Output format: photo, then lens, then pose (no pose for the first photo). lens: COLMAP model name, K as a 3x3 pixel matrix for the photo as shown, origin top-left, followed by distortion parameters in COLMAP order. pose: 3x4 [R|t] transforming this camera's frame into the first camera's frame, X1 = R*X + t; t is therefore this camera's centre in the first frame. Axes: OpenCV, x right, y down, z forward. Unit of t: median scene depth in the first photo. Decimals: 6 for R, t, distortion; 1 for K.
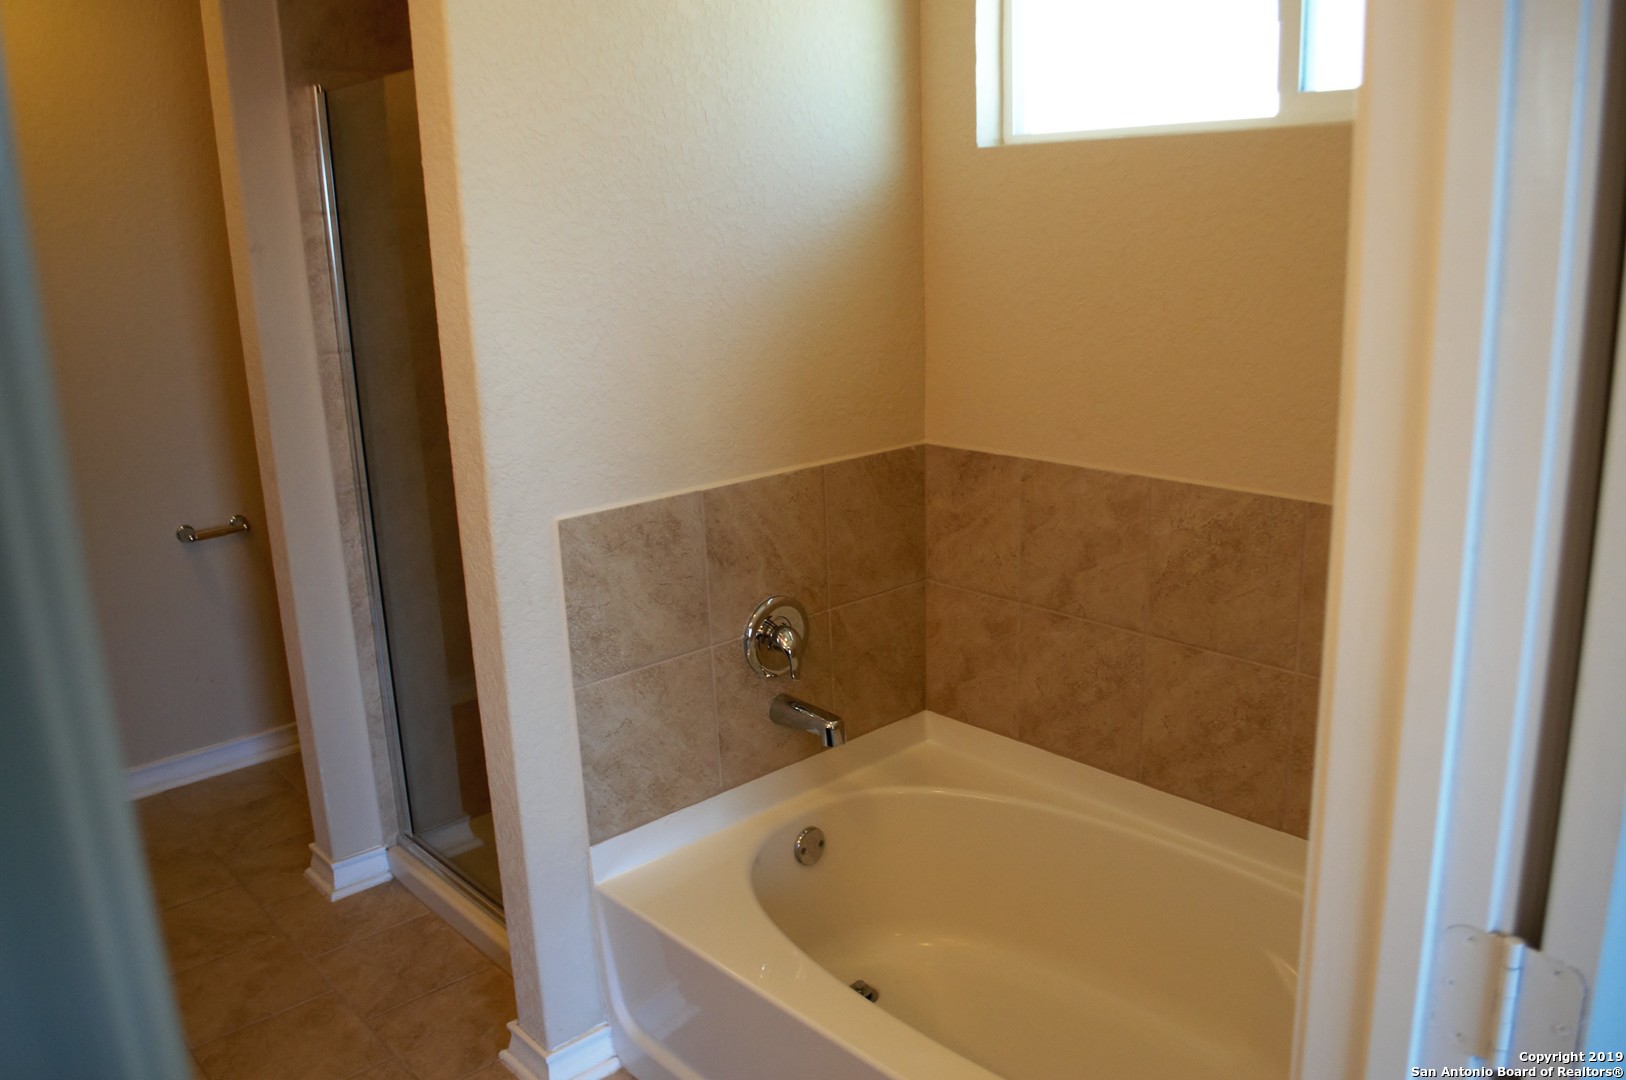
lens RADIAL K [[1290.3, 0, 813.4], [0, 1290.3, 539.0], [0, 0, 1]] dist [-0.066142, 0.002814]
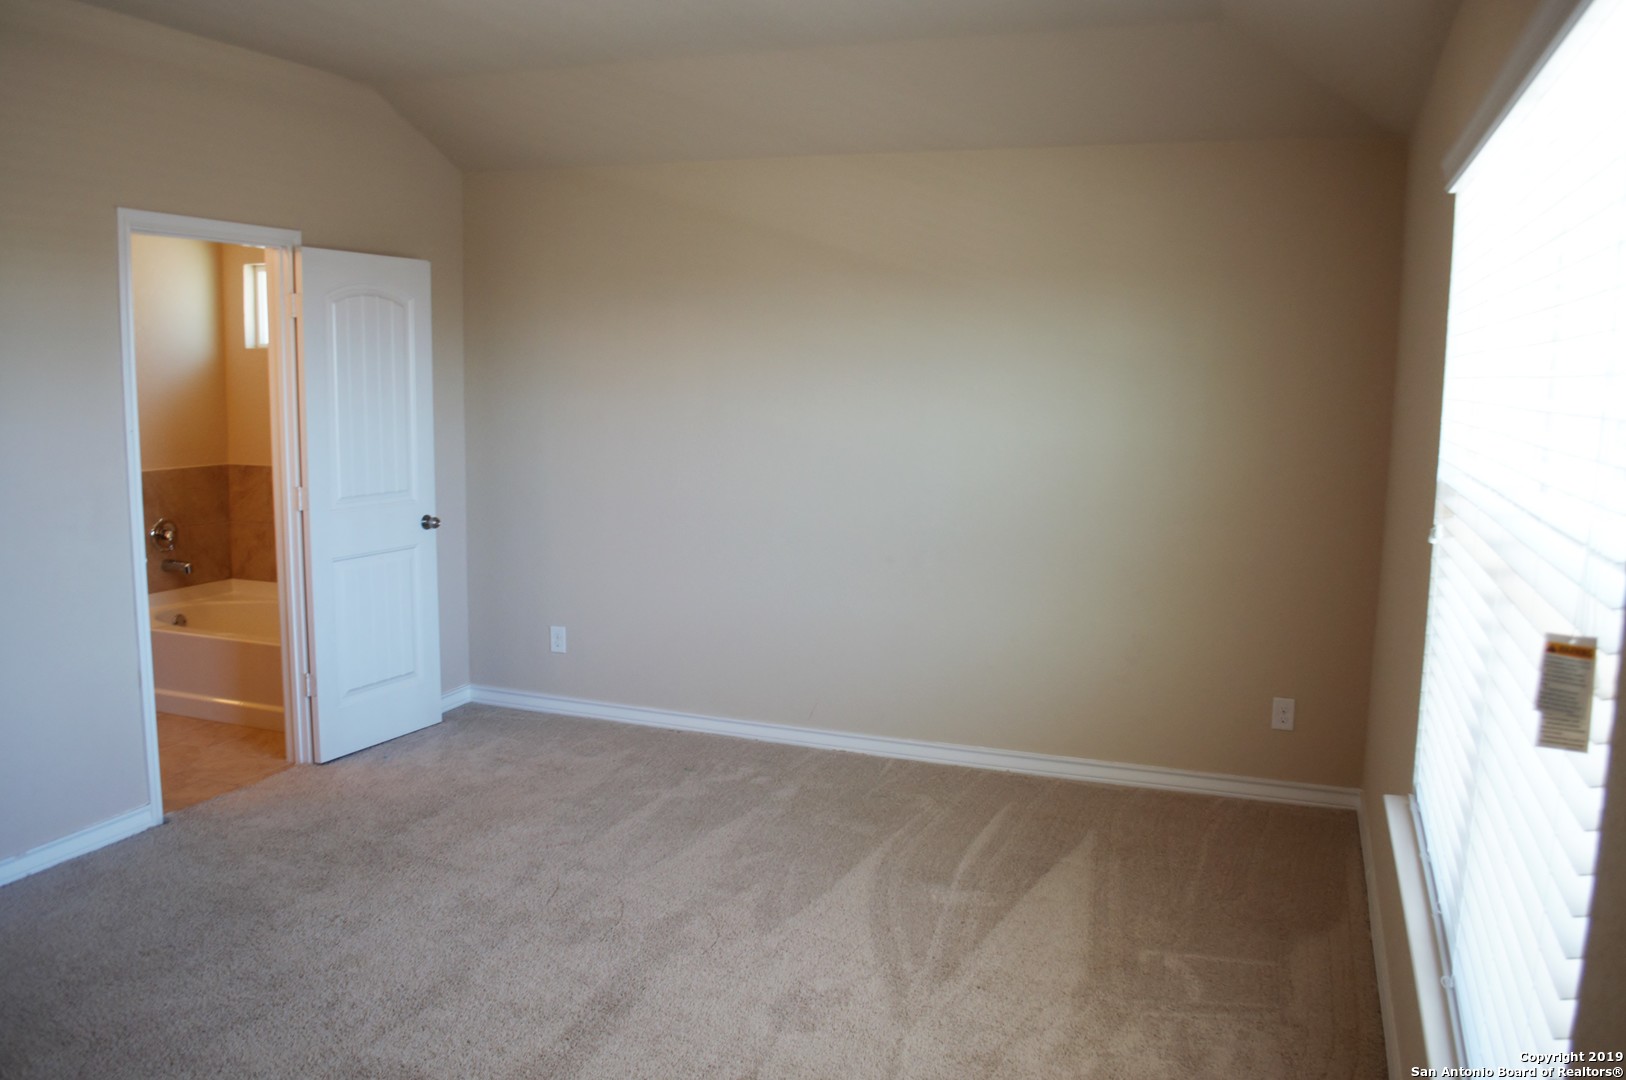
lens RADIAL K [[1290.3, 0, 811.2], [0, 1290.3, 542.6], [0, 0, 1]] dist [-0.066142, 0.002814]
pose [[0.895325, -0.013350, 0.445214, -0.000384], [0.069956, 0.991360, -0.110956, 0.438978], [-0.439886, 0.130488, 0.888523, -1.695531]]
